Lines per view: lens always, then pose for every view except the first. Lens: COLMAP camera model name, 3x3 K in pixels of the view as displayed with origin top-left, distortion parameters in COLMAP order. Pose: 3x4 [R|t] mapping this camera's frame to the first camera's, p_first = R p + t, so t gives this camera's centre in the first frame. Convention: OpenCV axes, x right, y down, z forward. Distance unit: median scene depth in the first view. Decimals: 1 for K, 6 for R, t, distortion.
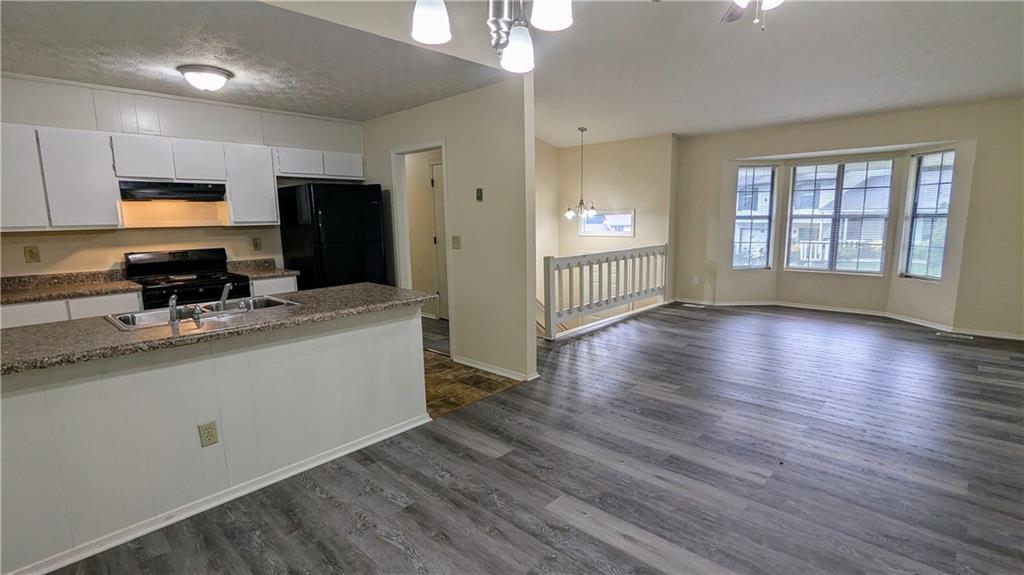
lens RADIAL K [[480.2, 0, 512.0], [0, 480.2, 287.5], [0, 0, 1]] dist [0.000053, -0.000545]
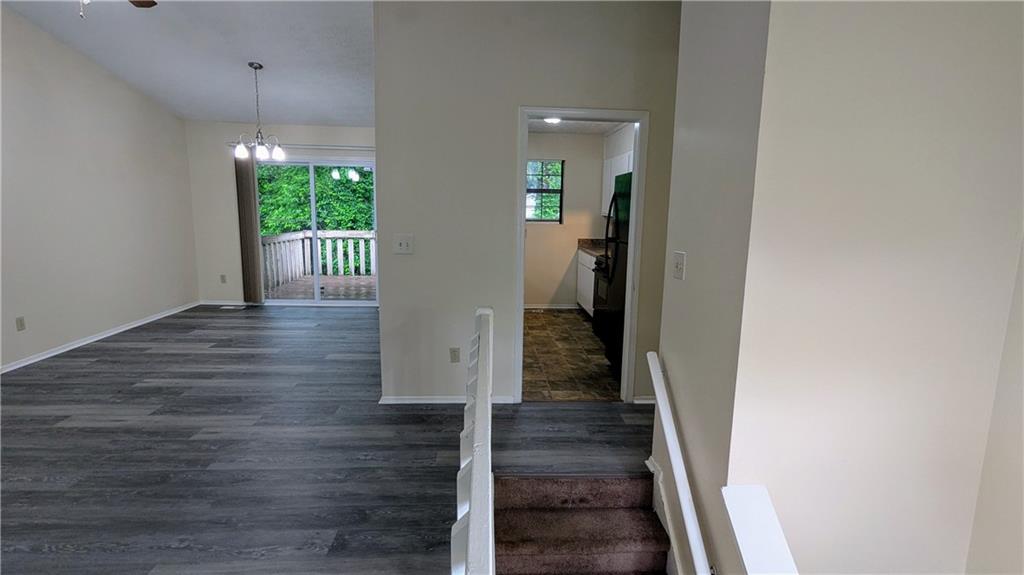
lens RADIAL K [[503.8, 0, 515.4], [0, 503.8, 288.4], [0, 0, 1]] dist [0.000305, -0.000100]
pose [[-0.680974, 0.119438, -0.722502, 0.492784], [-0.116766, 0.956278, 0.268138, -0.261870], [0.722939, 0.266959, -0.637254, 1.633469]]
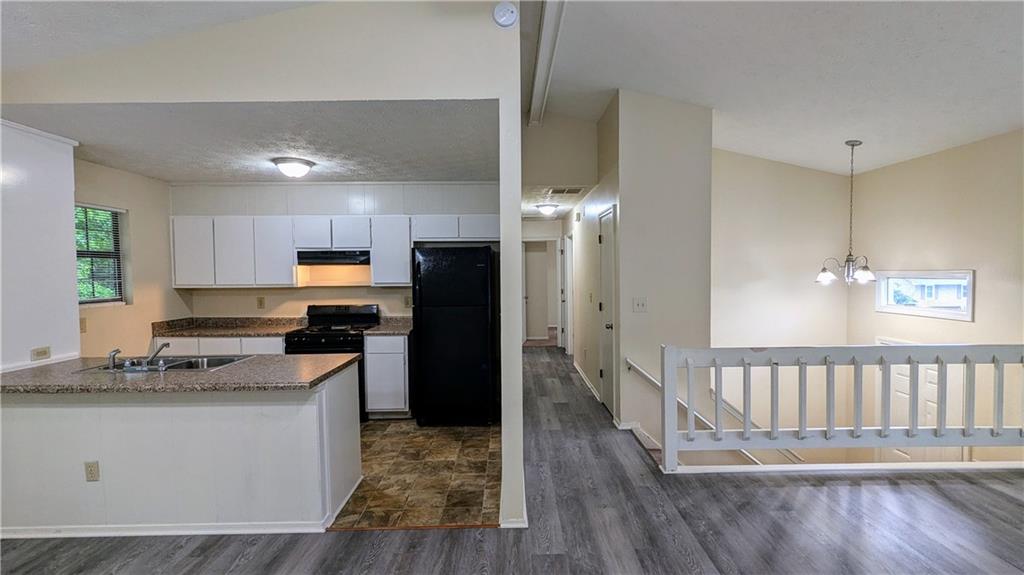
lens RADIAL K [[481.3, 0, 517.2], [0, 481.3, 288.3], [0, 0, 1]] dist [0.001086, 0.000200]
pose [[0.695697, 0.036383, -0.717413, 0.502979], [-0.109579, 0.992403, -0.055933, -0.102305], [0.709928, 0.117526, 0.694399, 0.474570]]
